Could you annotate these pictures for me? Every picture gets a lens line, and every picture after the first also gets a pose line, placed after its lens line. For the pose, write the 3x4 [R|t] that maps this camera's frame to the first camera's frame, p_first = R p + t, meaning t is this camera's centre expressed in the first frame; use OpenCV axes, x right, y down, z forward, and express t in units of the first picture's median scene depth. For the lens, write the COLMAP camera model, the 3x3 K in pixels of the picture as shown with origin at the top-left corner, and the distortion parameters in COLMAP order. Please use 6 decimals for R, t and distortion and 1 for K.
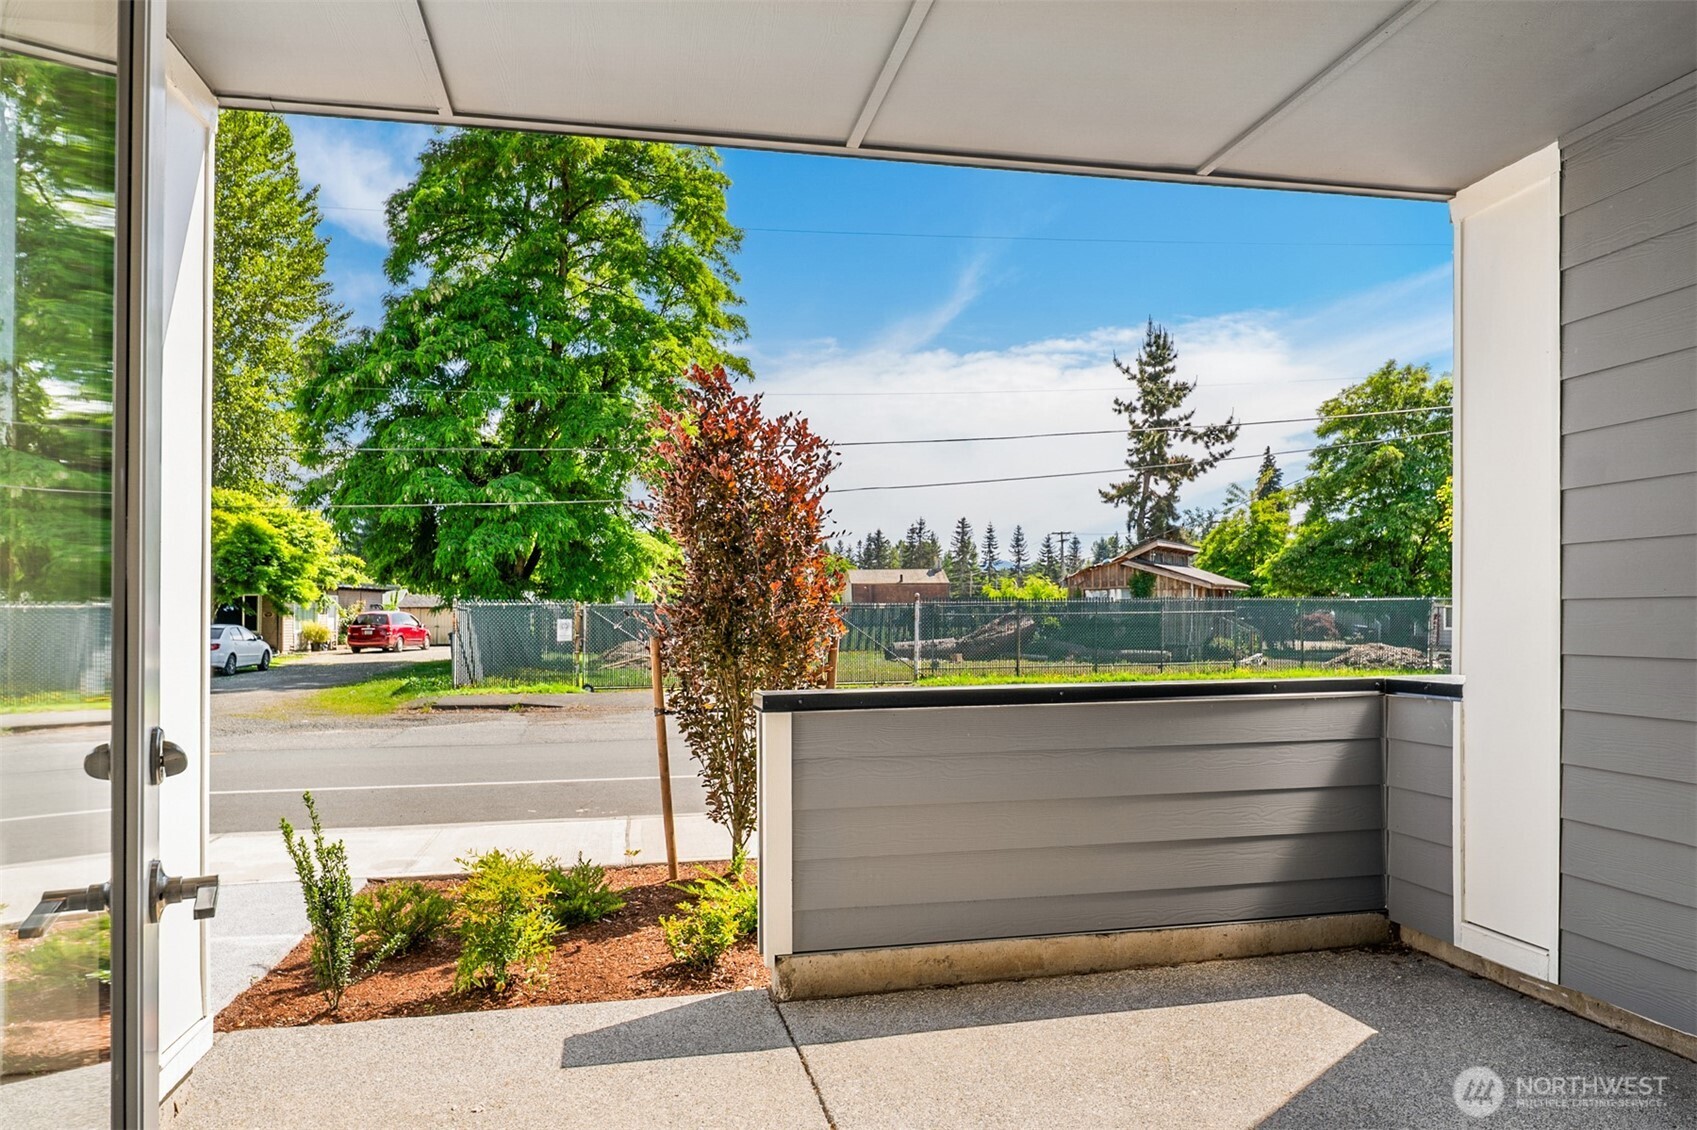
lens RADIAL K [[1118.3, 0, 847.9], [0, 1118.3, 614.9], [0, 0, 1]] dist [0.006937, -0.000025]
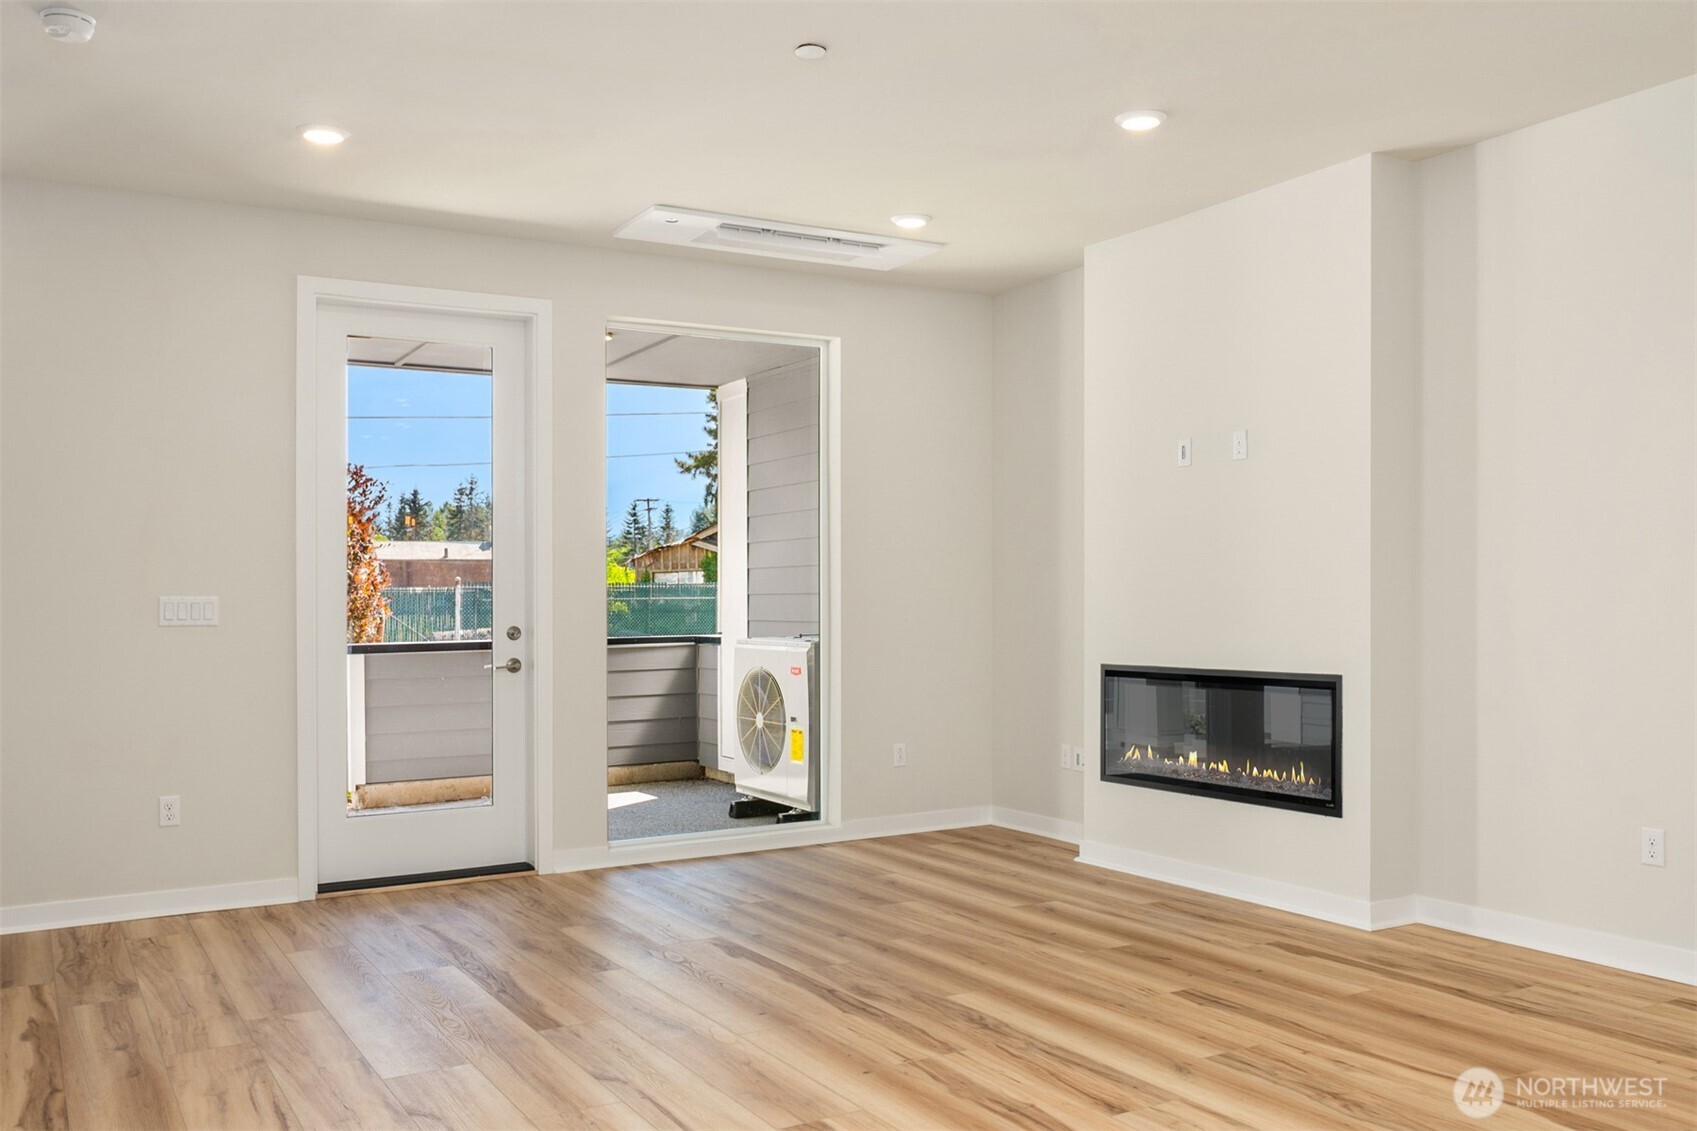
lens RADIAL K [[1406.4, 0, 842.6], [0, 1406.4, 605.1], [0, 0, 1]] dist [-0.004084, 0.003989]
pose [[0.948460, -0.001786, 0.316891, -0.003277], [0.000573, 0.999992, 0.003921, -0.000323], [-0.316895, -0.003537, 0.948454, -0.128072]]
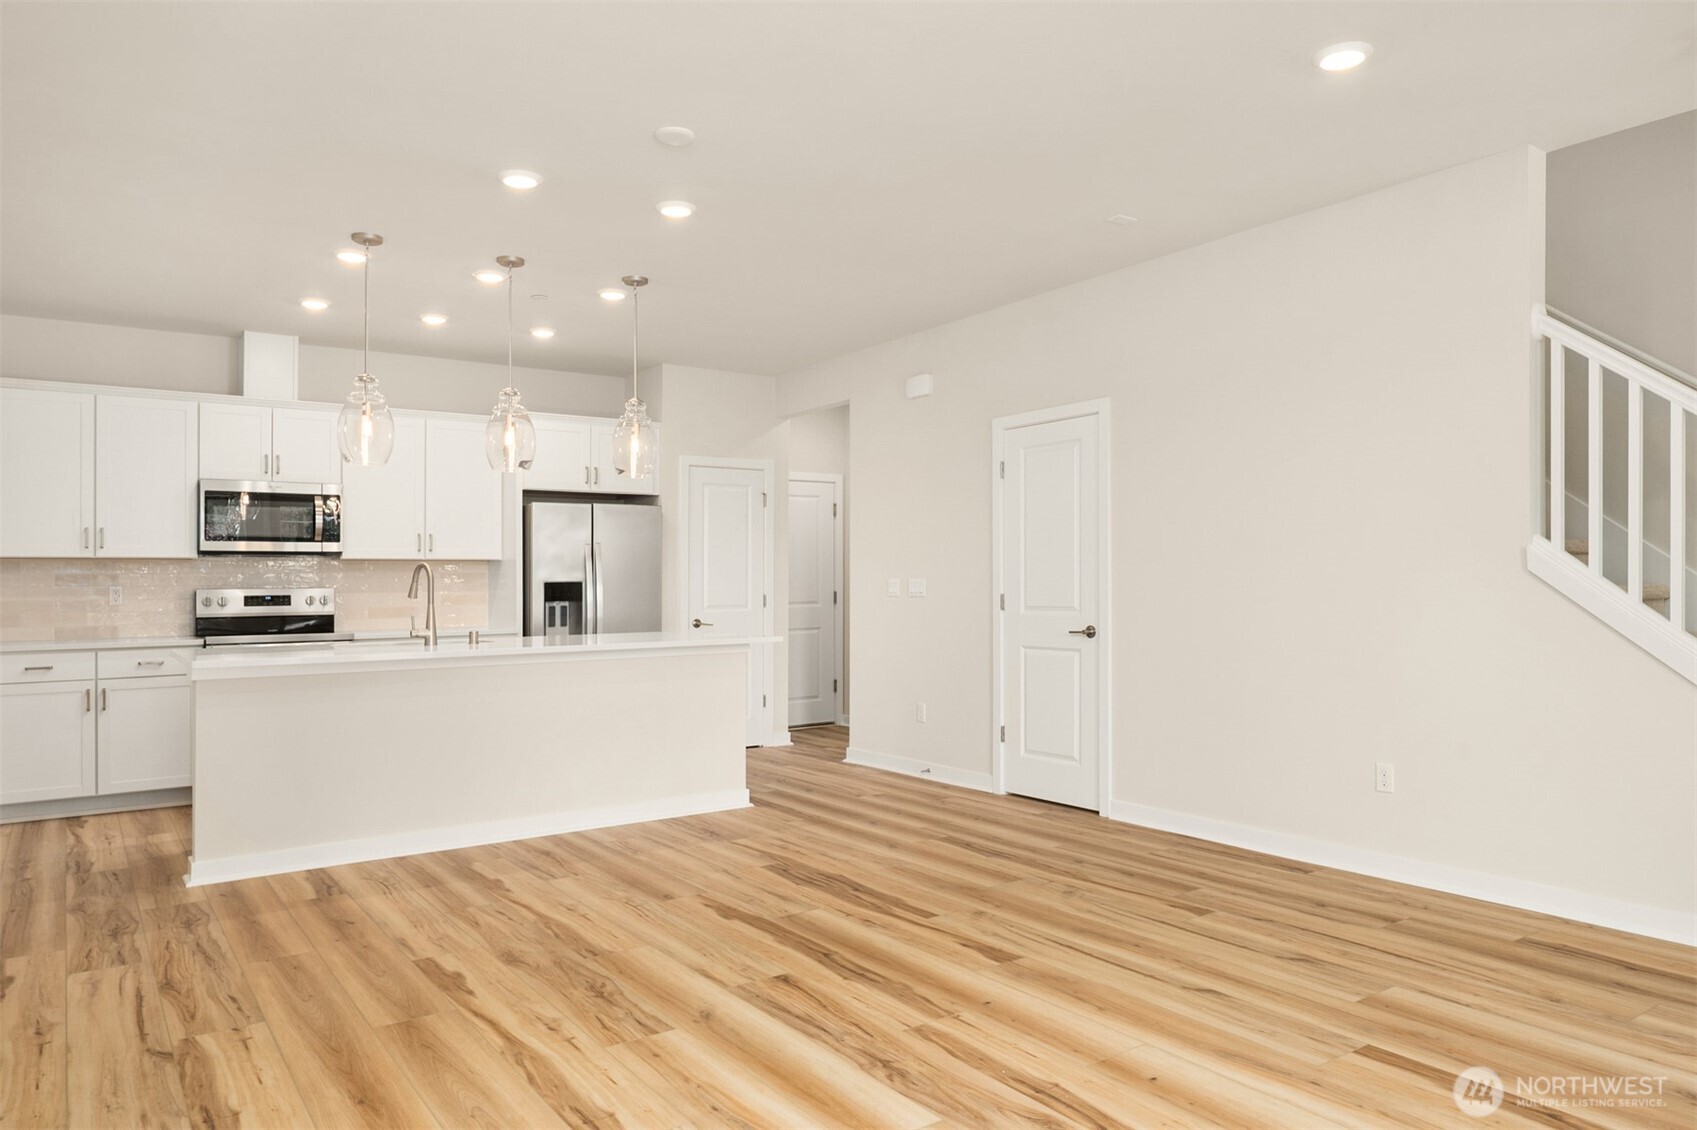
lens RADIAL K [[1130.6, 0, 847.2], [0, 1130.6, 589.2], [0, 0, 1]] dist [0.001033, -0.000636]
pose [[-0.917722, 0.020384, -0.396701, 0.056961], [0.020206, 0.999785, 0.004628, -0.000501], [0.396710, -0.003769, -0.917936, 0.004120]]
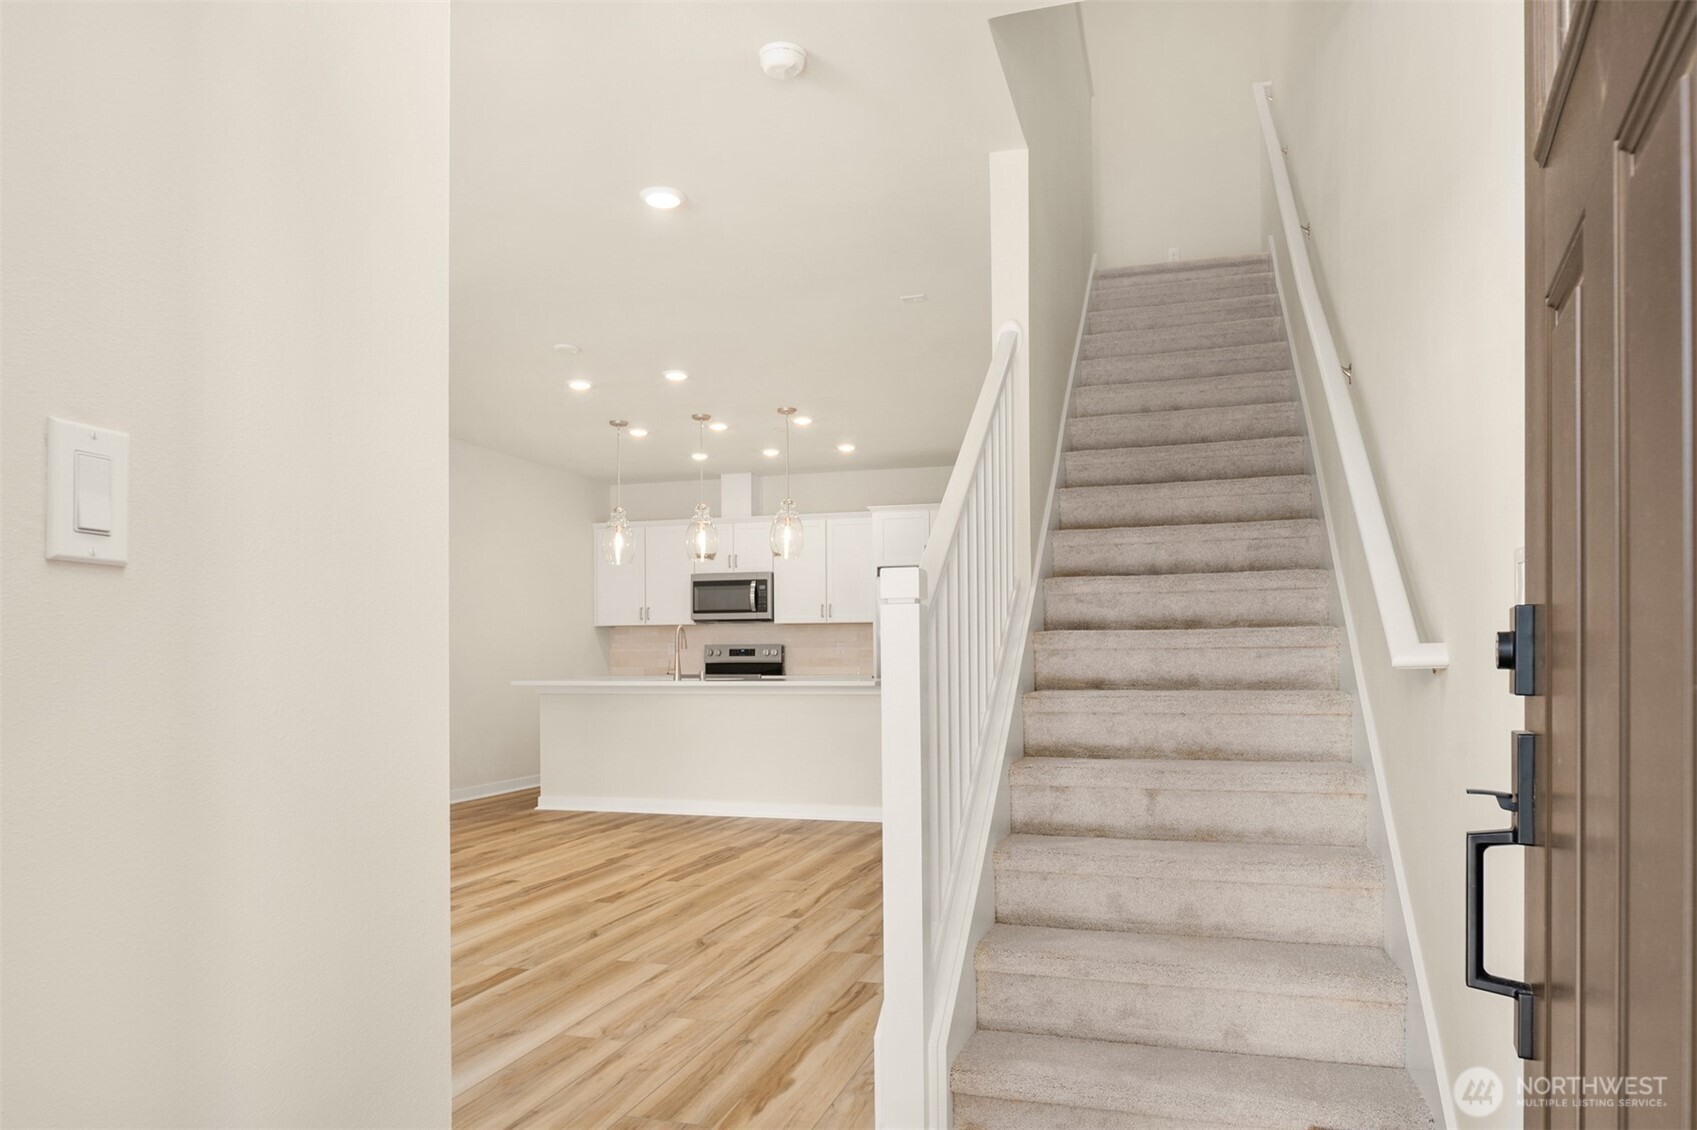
lens RADIAL K [[1120.7, 0, 844.0], [0, 1120.7, 691.8], [0, 0, 1]] dist [-0.001094, -0.000258]
pose [[-0.873361, -0.000804, 0.487072, -0.056073], [0.012137, 0.999652, 0.023412, 0.002939], [-0.486922, 0.026358, -0.873048, 0.019810]]
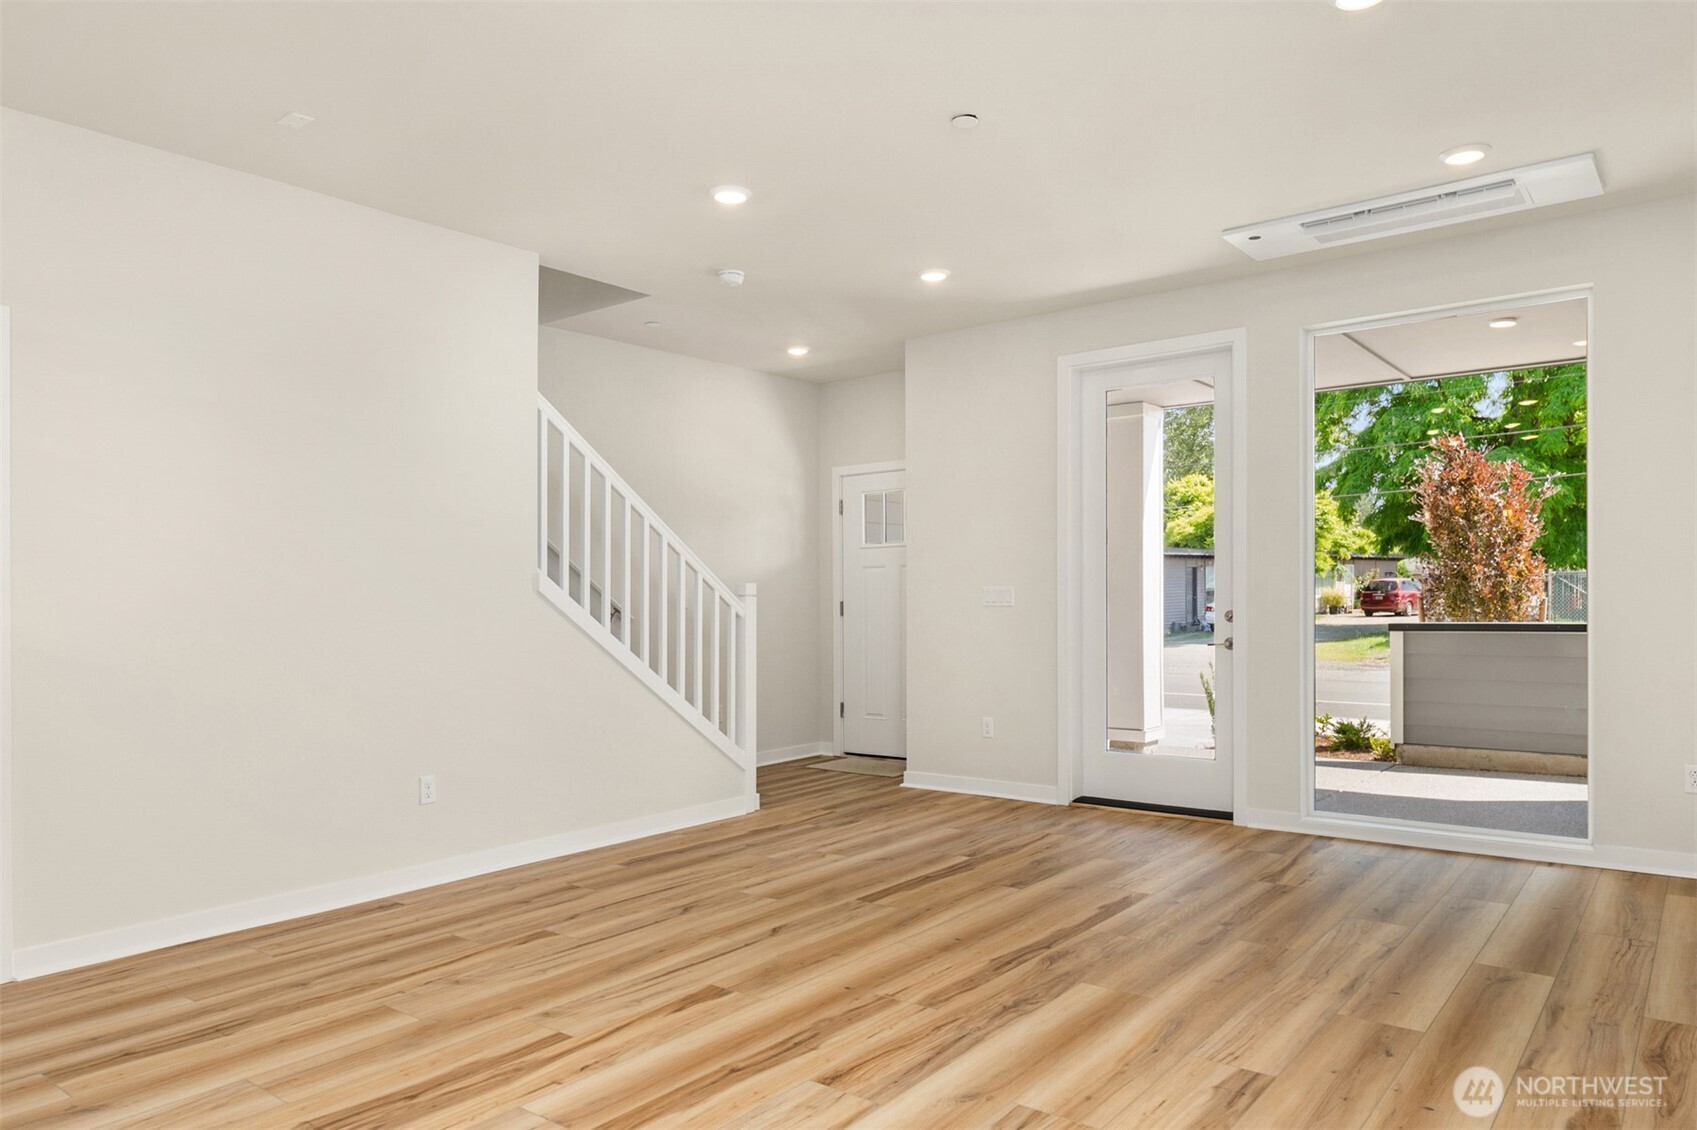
lens RADIAL K [[1106.6, 0, 872.3], [0, 1106.6, 579.6], [0, 0, 1]] dist [0.002821, 0.000316]
pose [[0.655082, -0.009296, -0.755500, 0.078039], [0.008369, 0.999952, -0.005048, -0.000960], [0.755511, -0.003016, 0.655129, -0.102280]]
